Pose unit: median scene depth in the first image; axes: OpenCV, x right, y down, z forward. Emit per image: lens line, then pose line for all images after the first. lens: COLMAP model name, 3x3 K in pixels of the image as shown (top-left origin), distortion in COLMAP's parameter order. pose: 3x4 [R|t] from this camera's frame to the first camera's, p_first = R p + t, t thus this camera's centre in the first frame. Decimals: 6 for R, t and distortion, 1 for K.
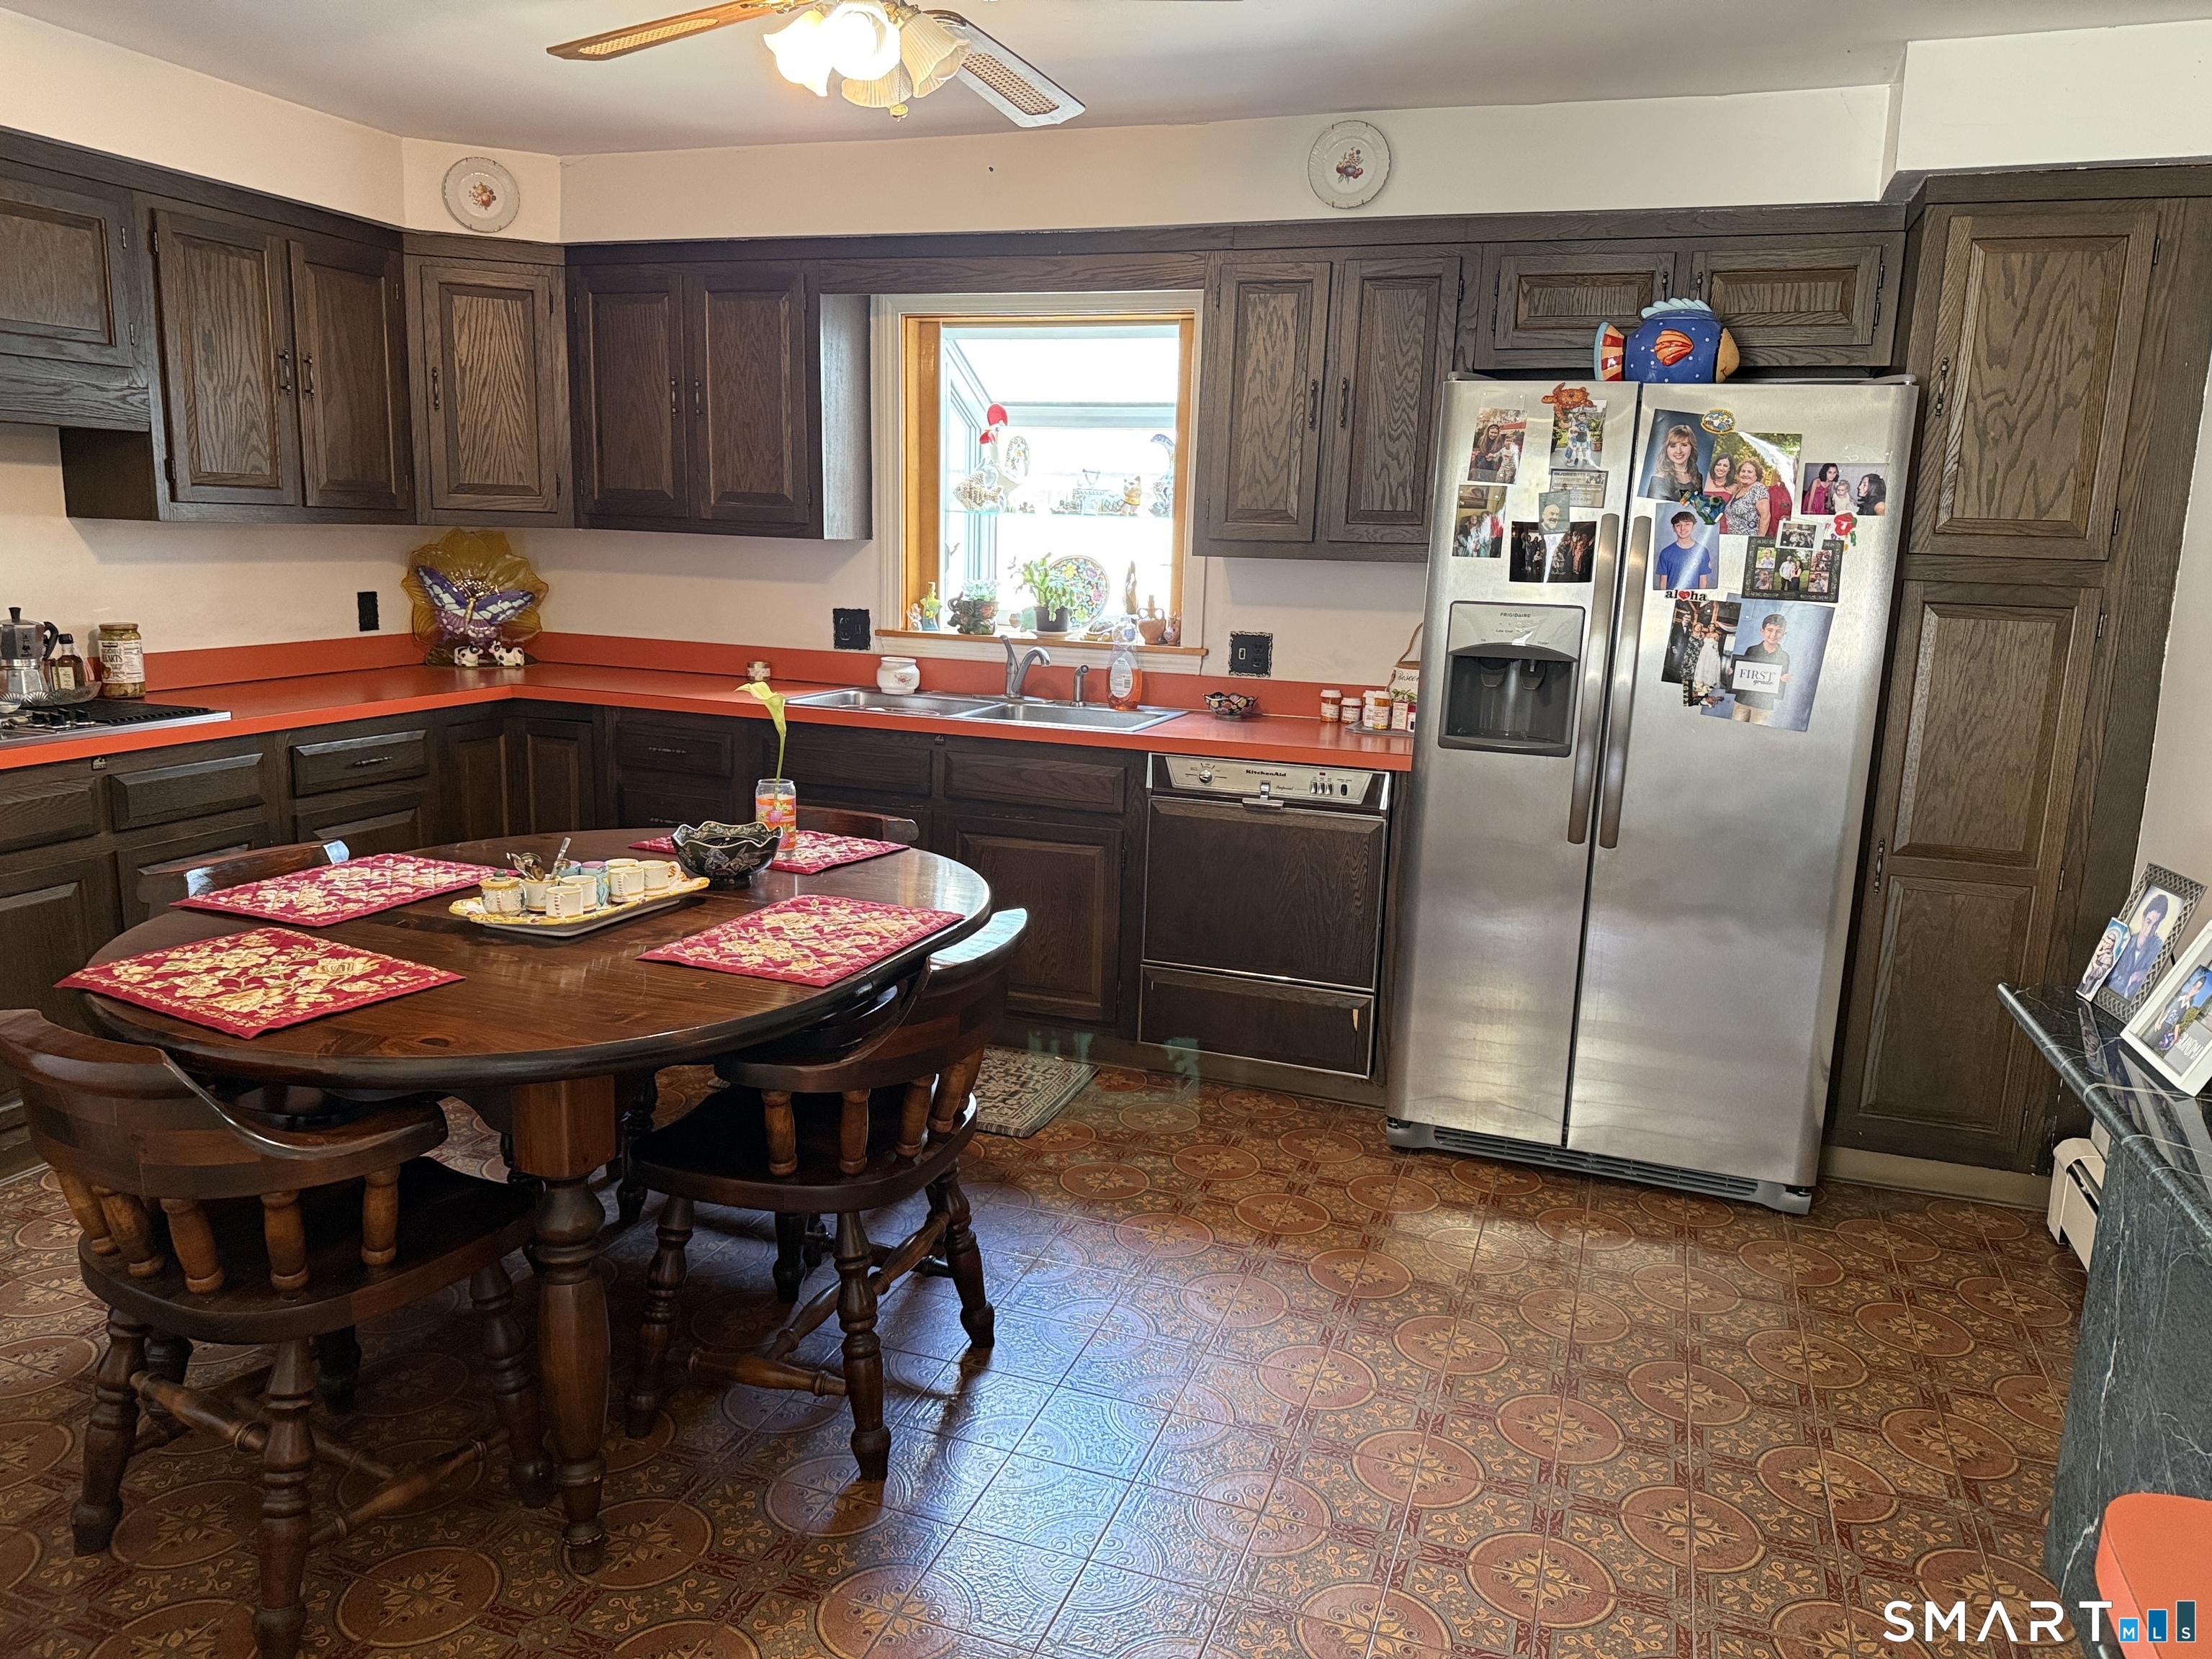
lens RADIAL K [[1557.6, 0, 1102.0], [0, 1557.6, 827.0], [0, 0, 1]] dist [0.049223, -0.091792]
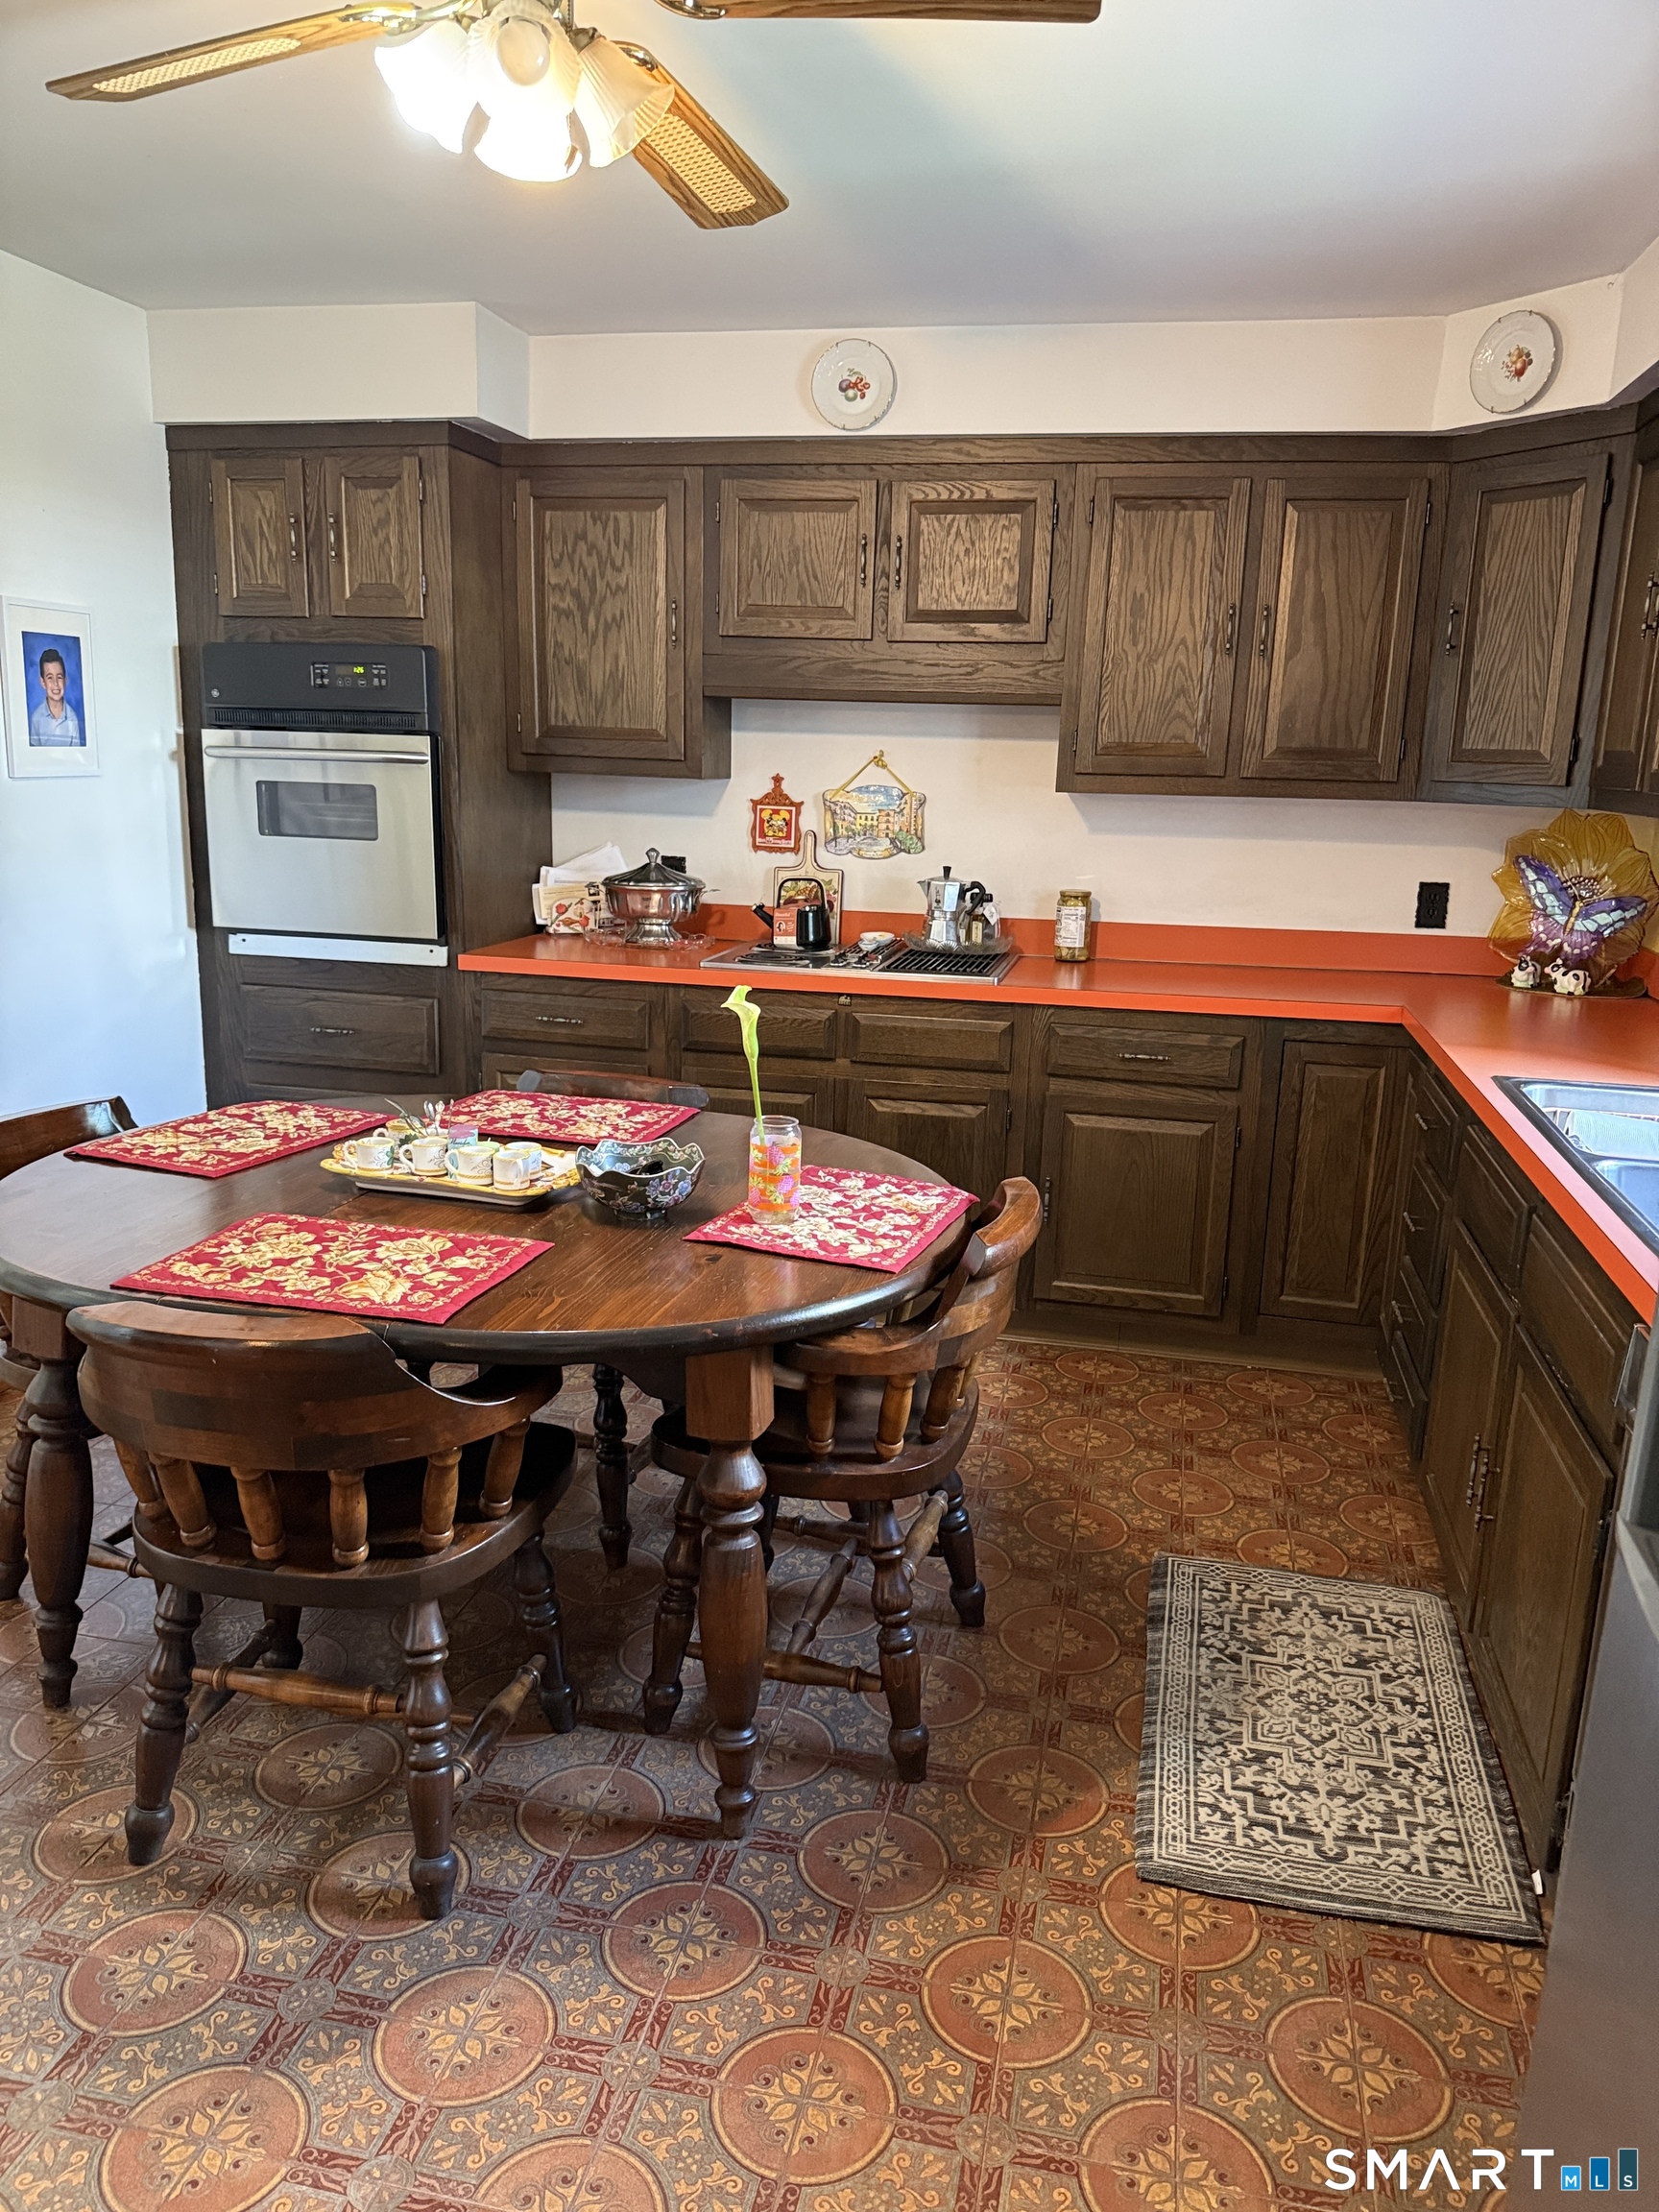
lens RADIAL K [[1557.6, 0, 829.5], [0, 1557.6, 1106.0], [0, 0, 1]] dist [0.049223, -0.091792]
pose [[0.111699, 0.193435, -0.974734, 0.498608], [-0.208622, 0.963578, 0.167315, -0.159723], [0.971597, 0.184662, 0.147985, 0.867133]]
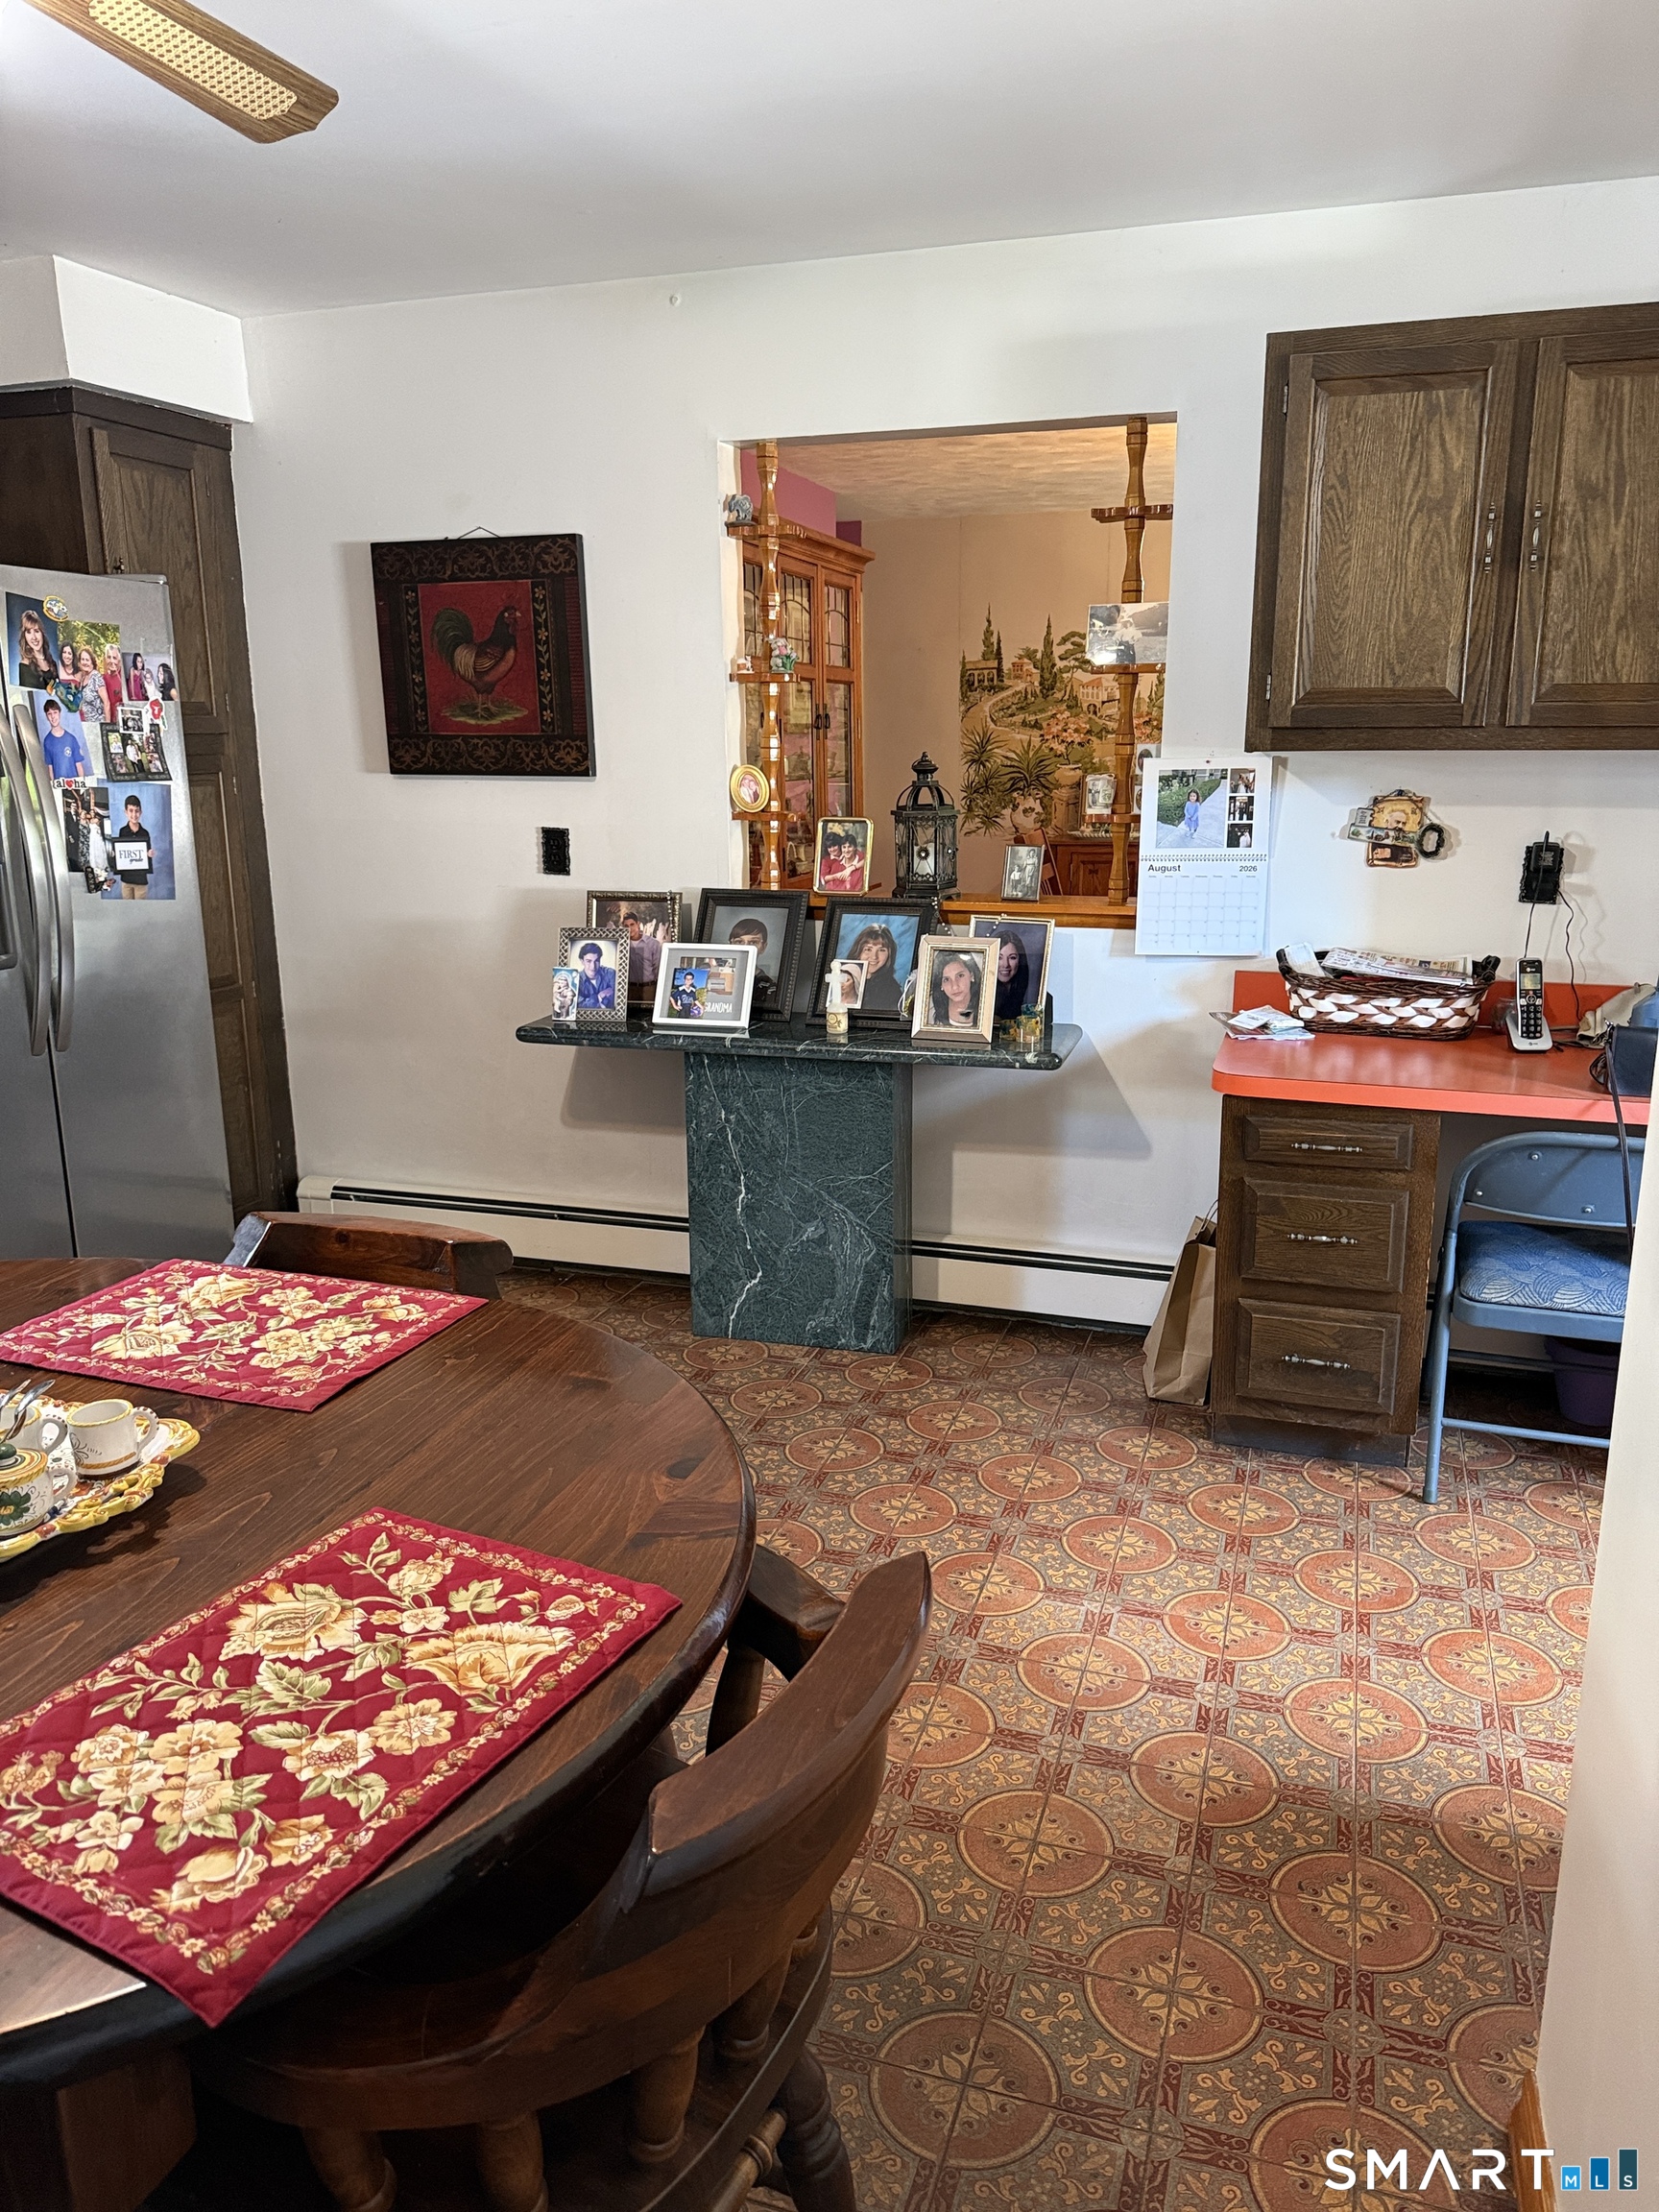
lens RADIAL K [[1557.6, 0, 829.5], [0, 1557.6, 1106.0], [0, 0, 1]] dist [0.049223, -0.091792]
pose [[-0.016732, -0.266892, 0.963581, -0.669619], [0.189482, 0.945406, 0.265148, -0.129088], [-0.981742, 0.187018, 0.034753, 0.535331]]
